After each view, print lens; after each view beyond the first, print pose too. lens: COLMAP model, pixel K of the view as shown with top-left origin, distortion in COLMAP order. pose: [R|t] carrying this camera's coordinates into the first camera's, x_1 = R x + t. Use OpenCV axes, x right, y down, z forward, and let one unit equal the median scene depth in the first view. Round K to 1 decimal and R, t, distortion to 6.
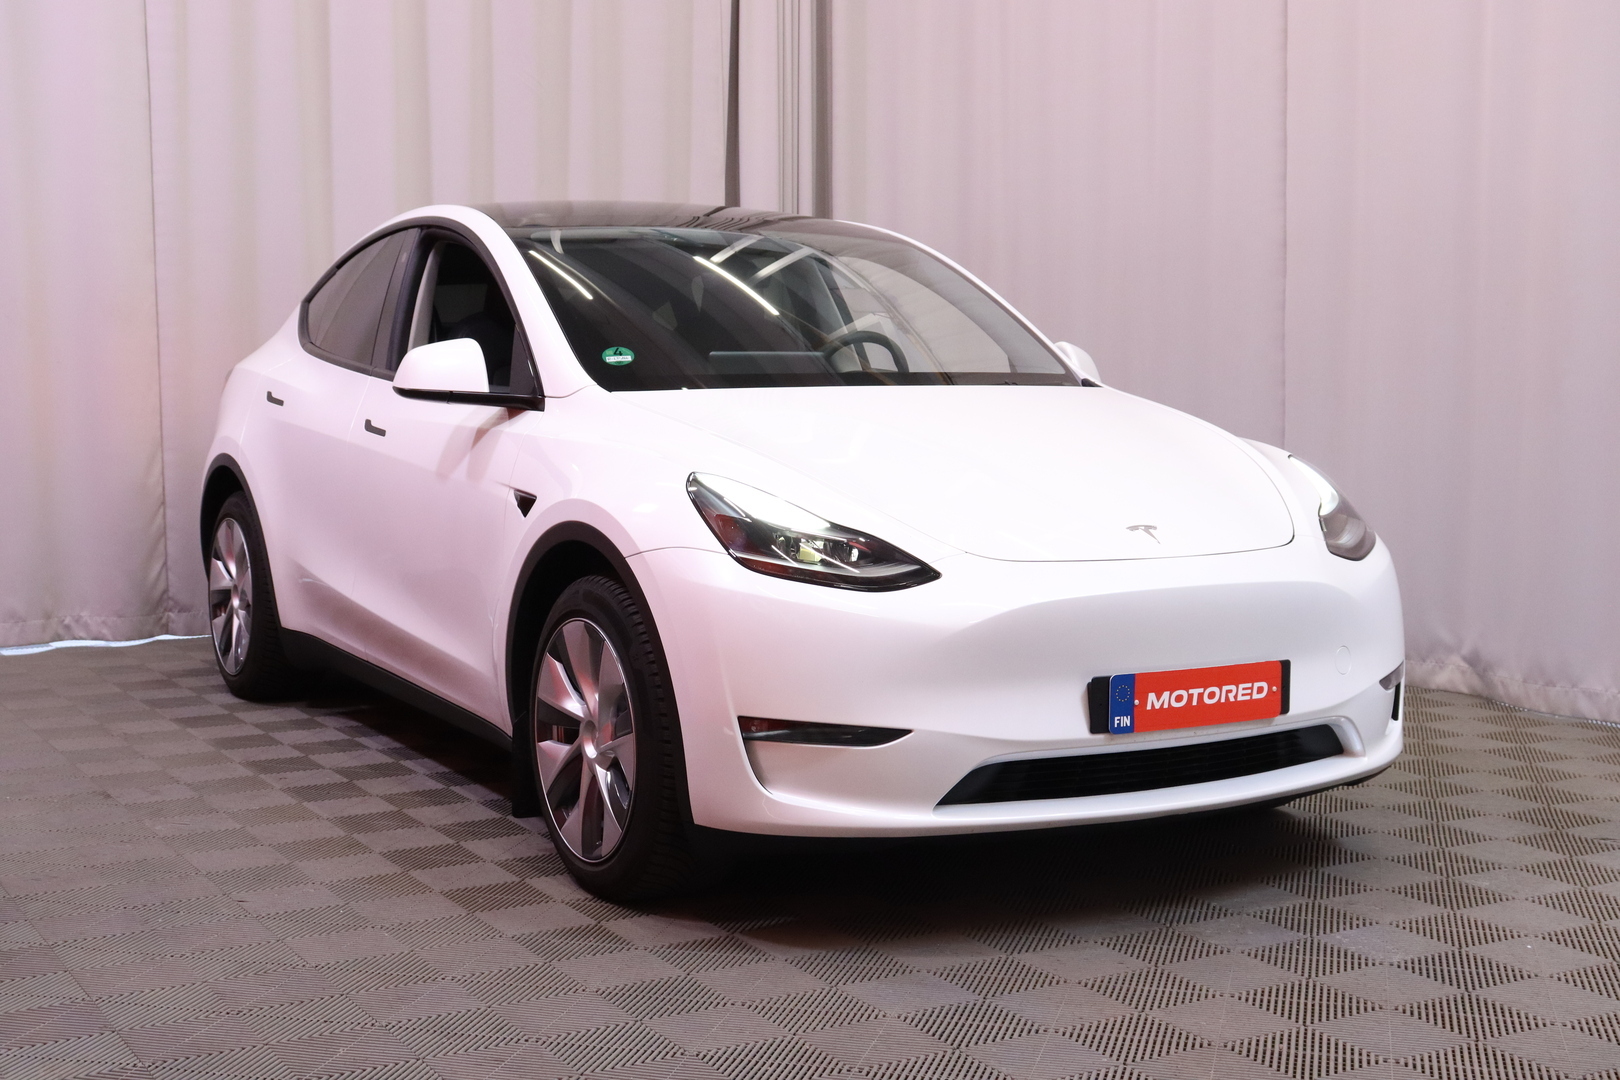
lens RADIAL K [[2156.0, 0, 808.5], [0, 2156.0, 596.3], [0, 0, 1]] dist [-0.029918, -0.032315]
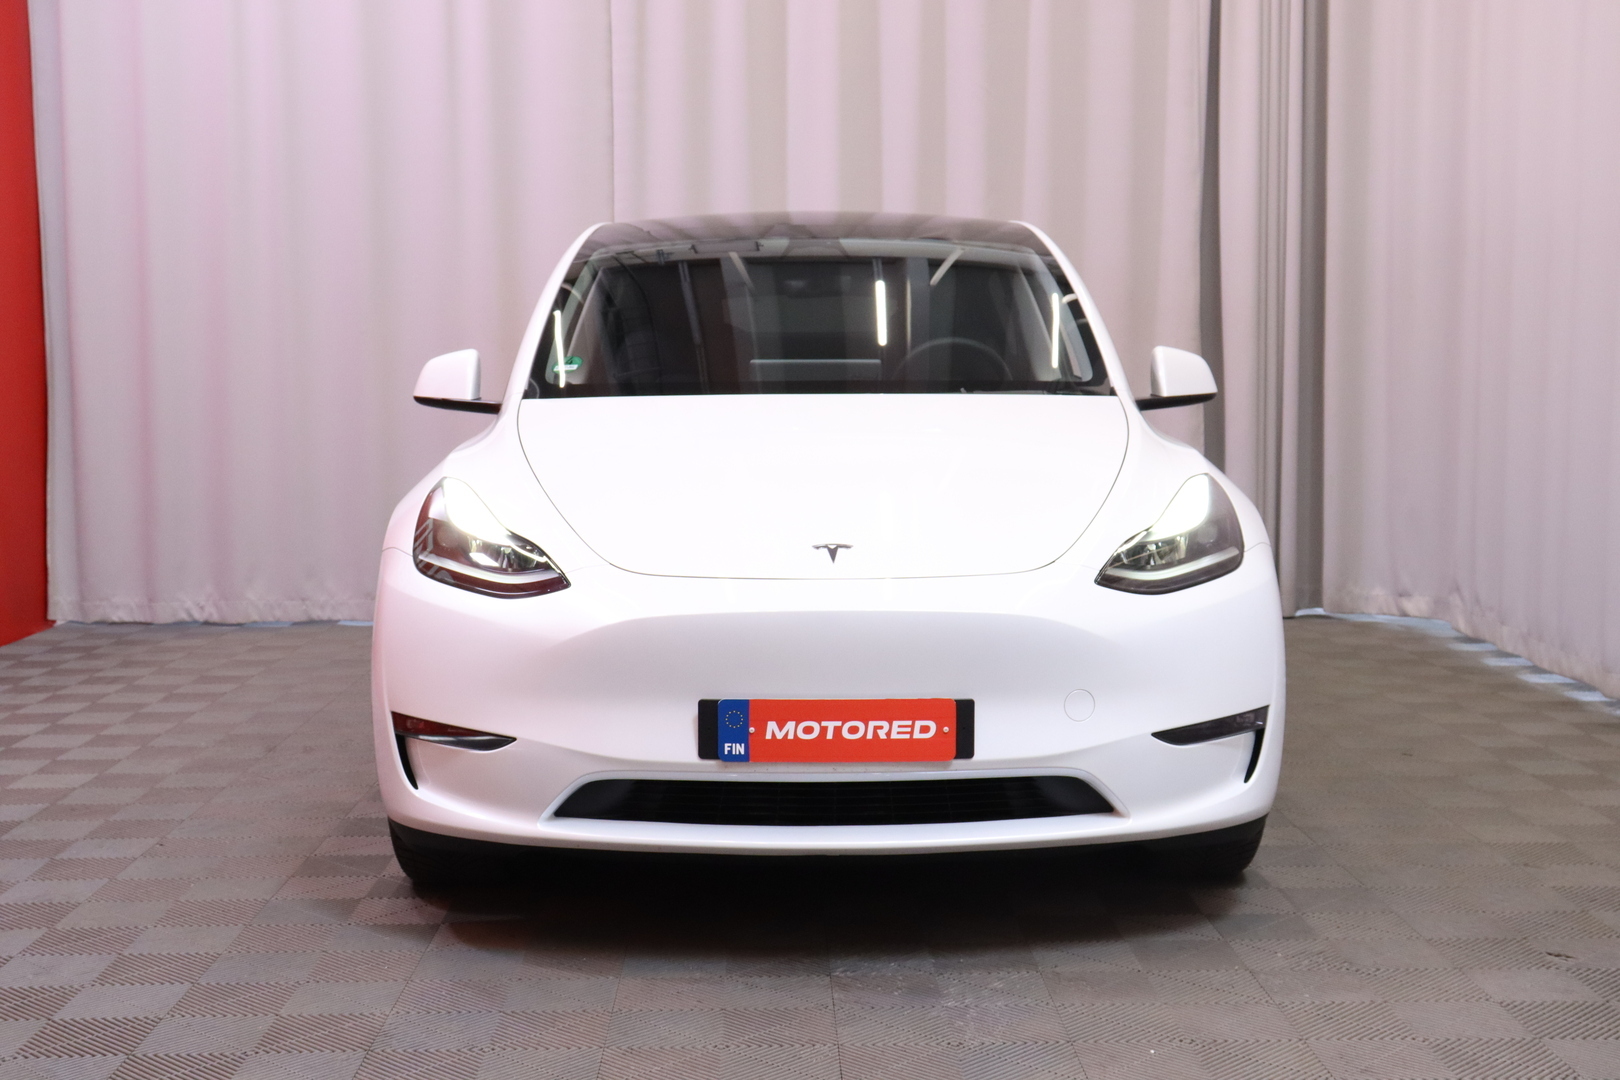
lens RADIAL K [[2156.0, 0, 808.5], [0, 2156.0, 596.3], [0, 0, 1]] dist [-0.029918, -0.032315]
pose [[0.869285, 0.047064, -0.492065, 0.627201], [-0.049670, 0.998735, 0.007778, -0.017620], [0.491809, 0.017680, 0.870524, 0.187141]]
